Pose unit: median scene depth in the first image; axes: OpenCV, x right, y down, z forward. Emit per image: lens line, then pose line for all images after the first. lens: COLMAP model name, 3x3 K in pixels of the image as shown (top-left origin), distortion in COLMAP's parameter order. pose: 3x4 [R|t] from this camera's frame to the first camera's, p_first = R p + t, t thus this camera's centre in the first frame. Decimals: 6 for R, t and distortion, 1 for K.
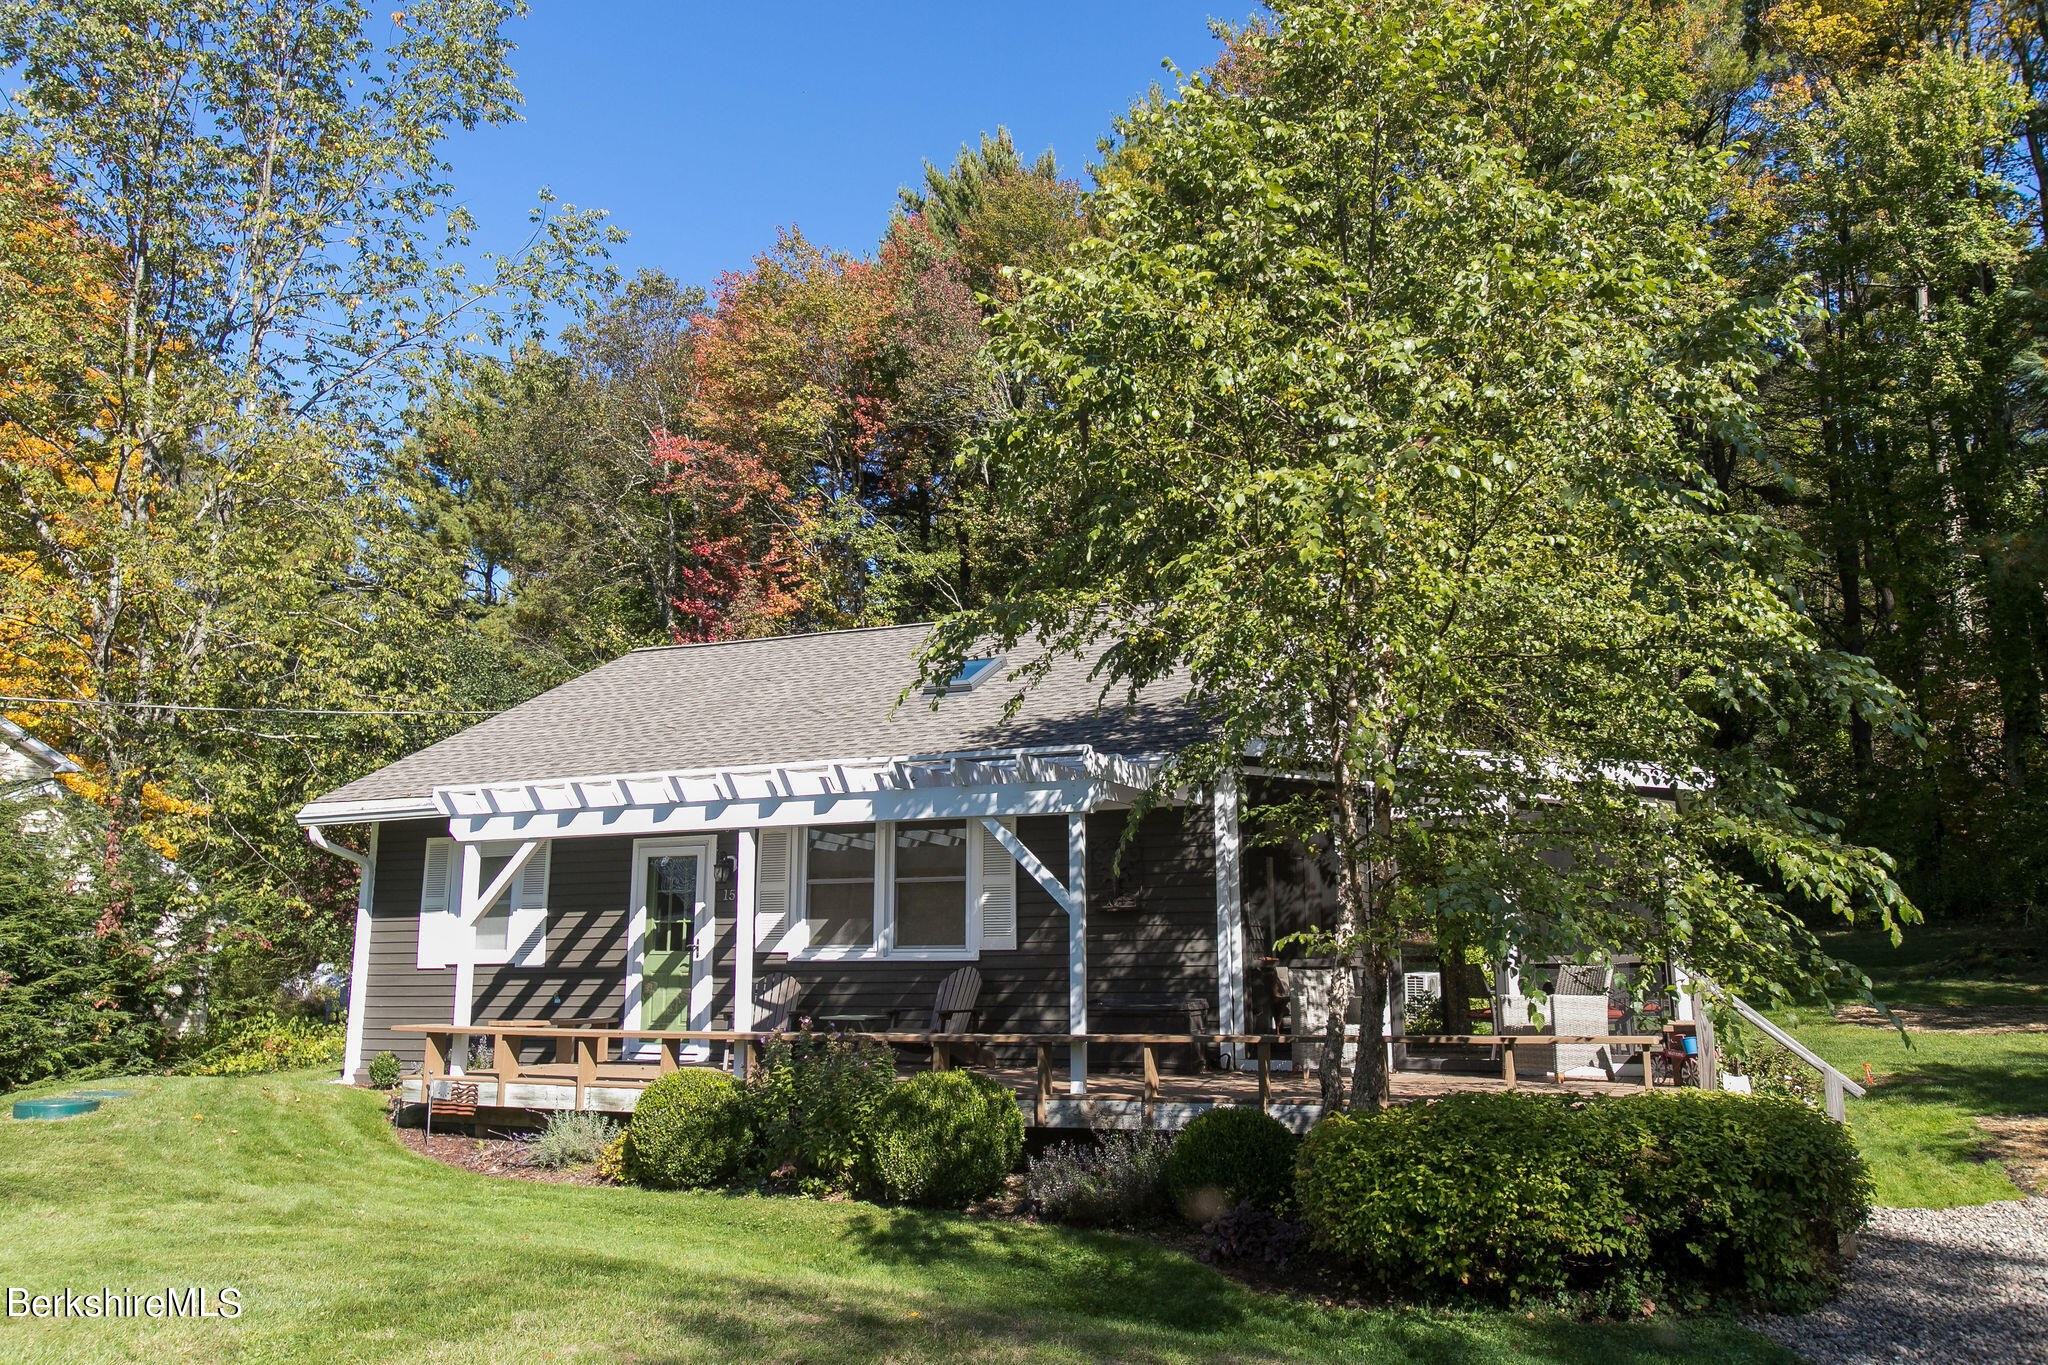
lens RADIAL K [[1552.9, 0, 1053.0], [0, 1552.9, 644.3], [0, 0, 1]] dist [0.003126, 0.007385]
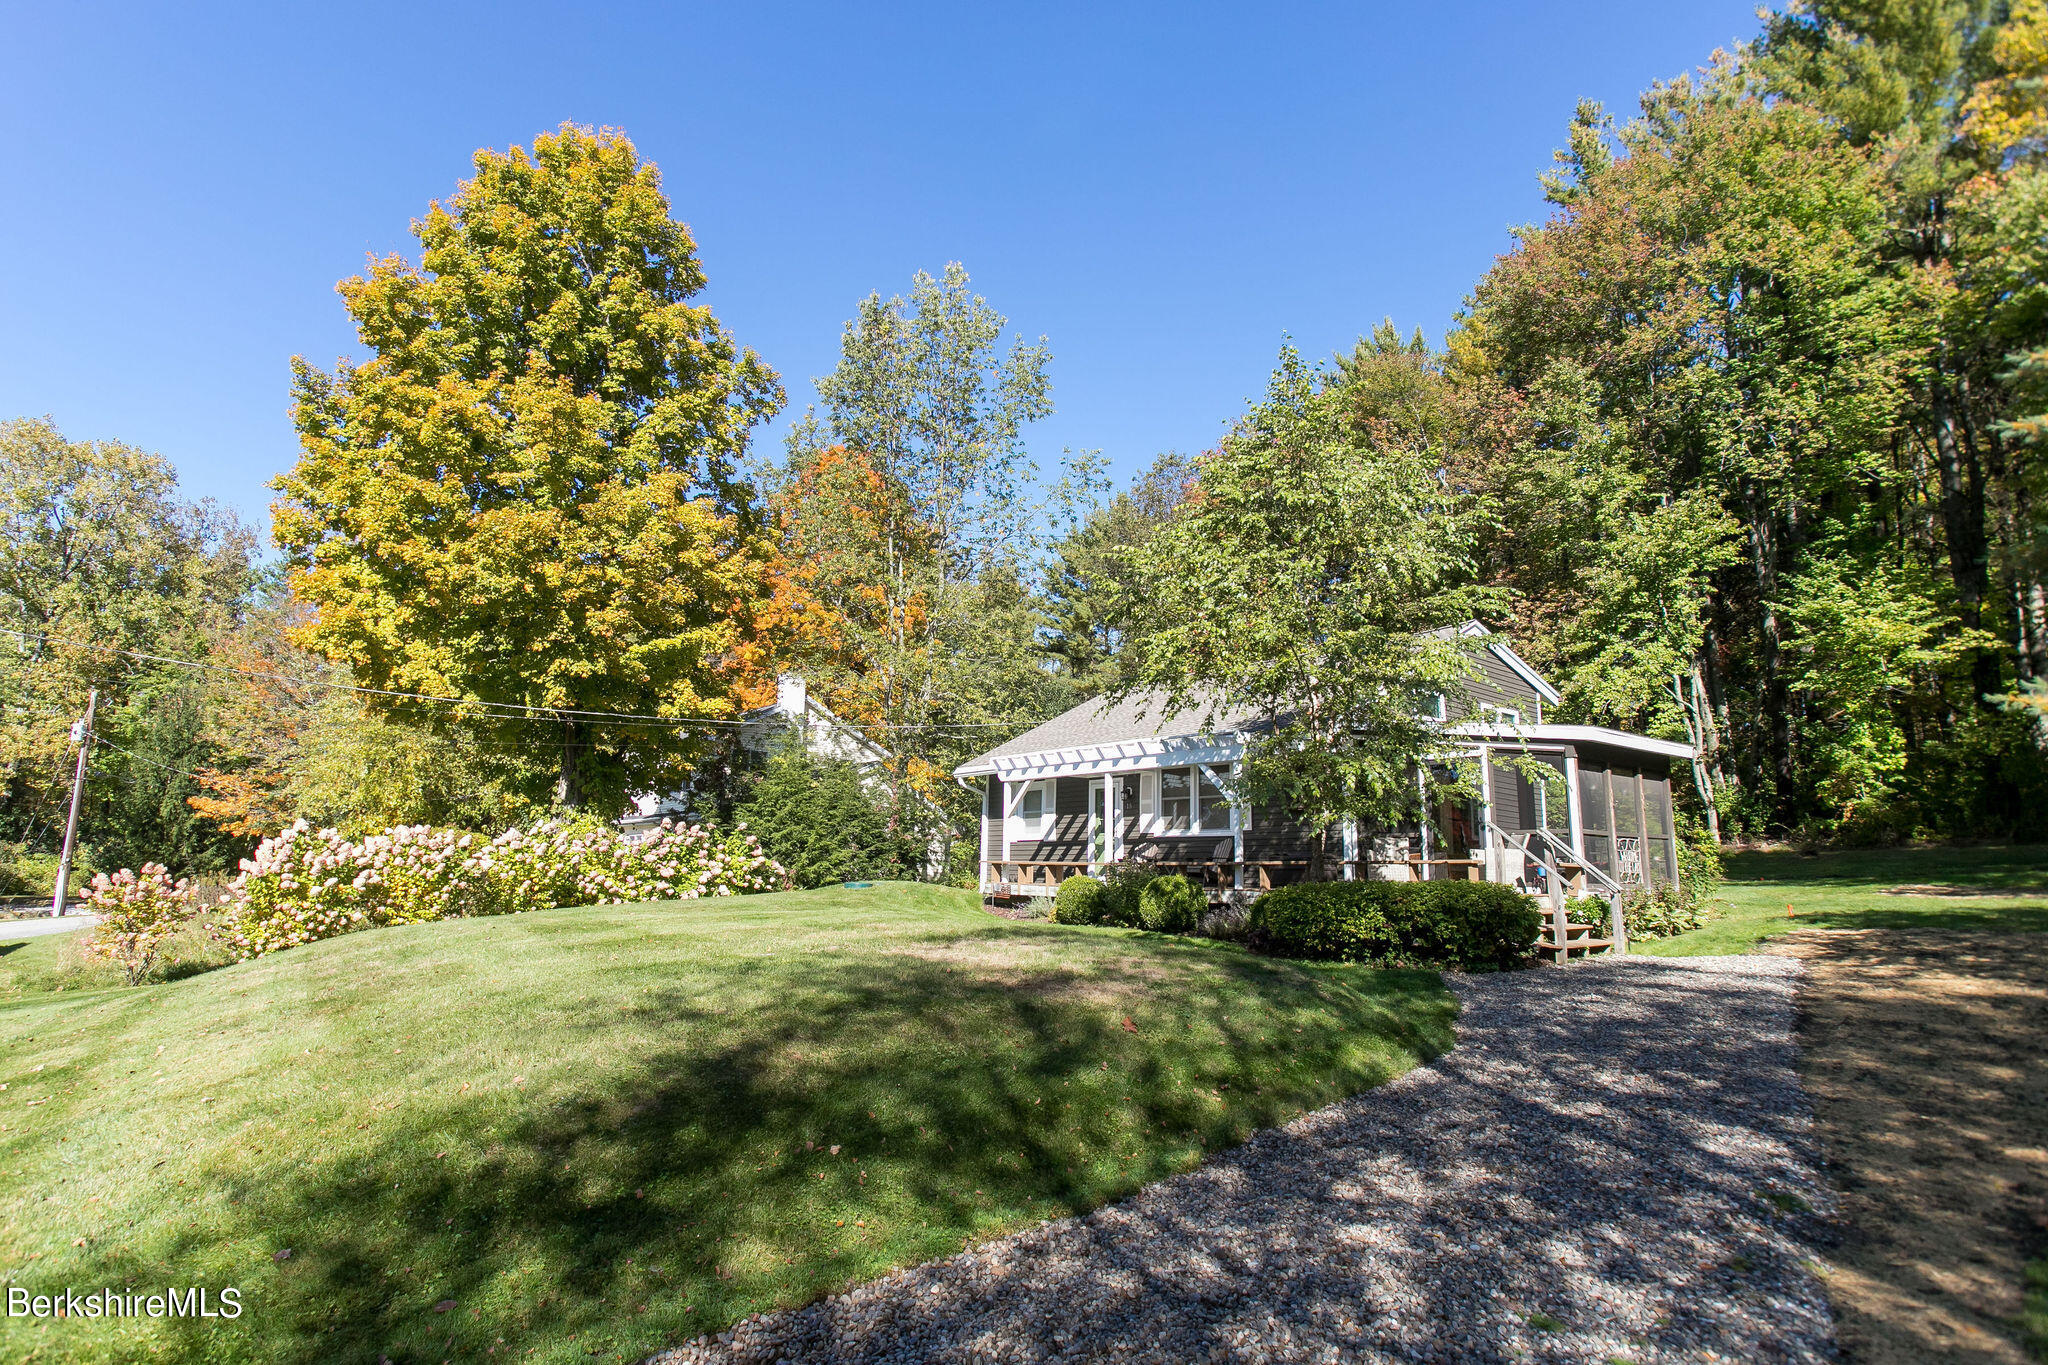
lens RADIAL K [[1061.3, 0, 1014.6], [0, 1061.3, 689.7], [0, 0, 1]] dist [0.005368, 0.002140]
pose [[0.887594, -0.058164, -0.456940, 0.317328], [0.070257, 0.997484, 0.009501, -0.018176], [0.455238, -0.040536, 0.889447, -0.330219]]
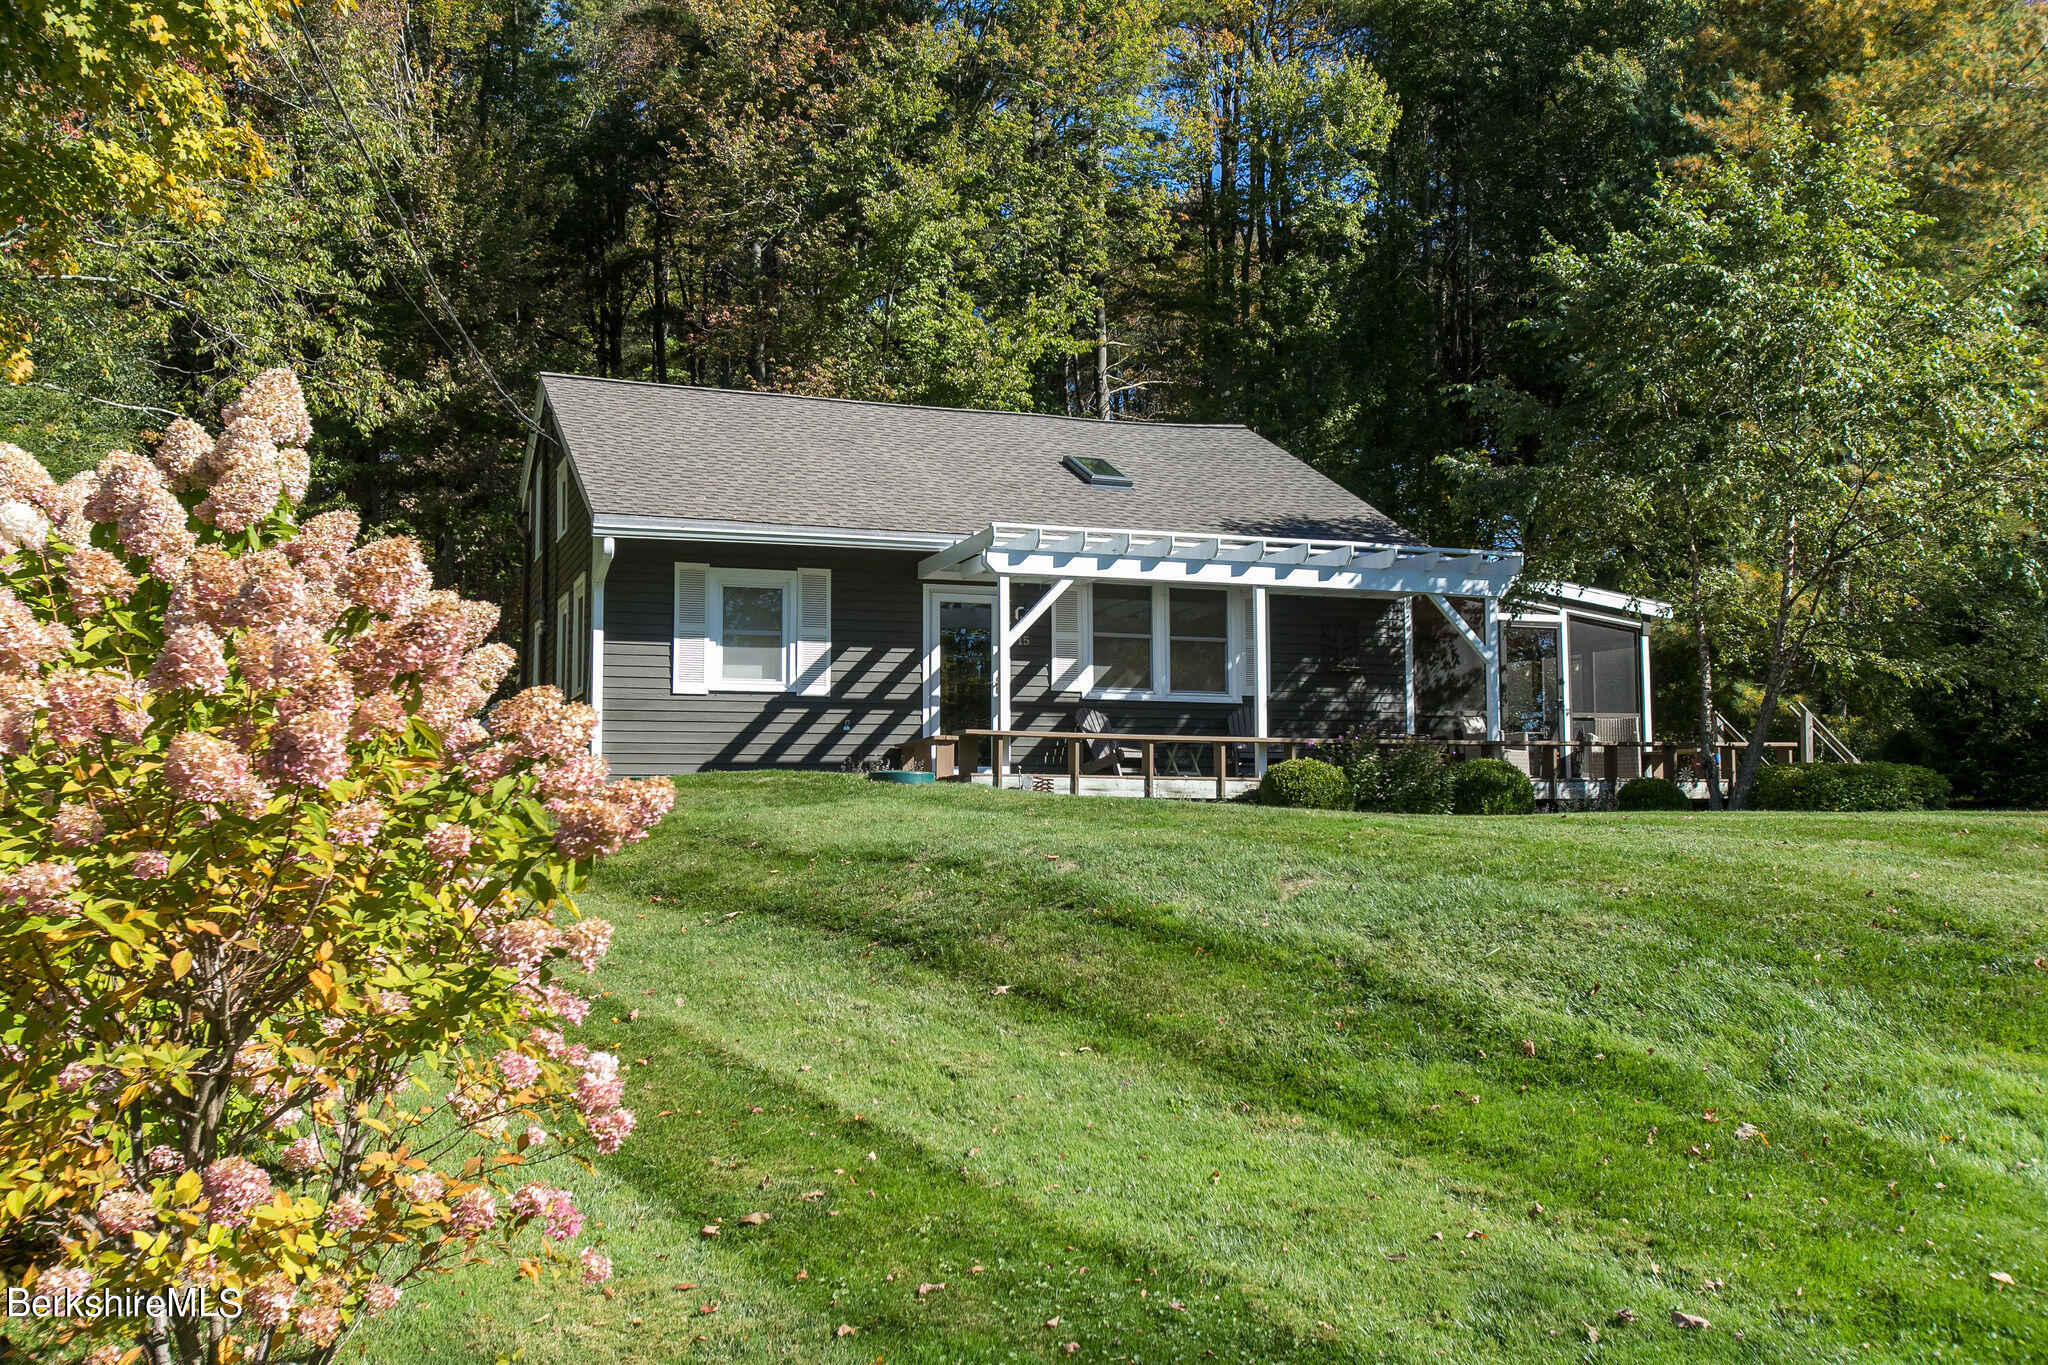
lens RADIAL K [[1795.9, 0, 1035.1], [0, 1795.9, 679.5], [0, 0, 1]] dist [0.018361, -0.023167]
pose [[0.731434, 0.059756, 0.679289, -1.119779], [-0.138932, 0.988318, 0.062656, 0.107170], [-0.667609, -0.140204, 0.731191, 0.022171]]
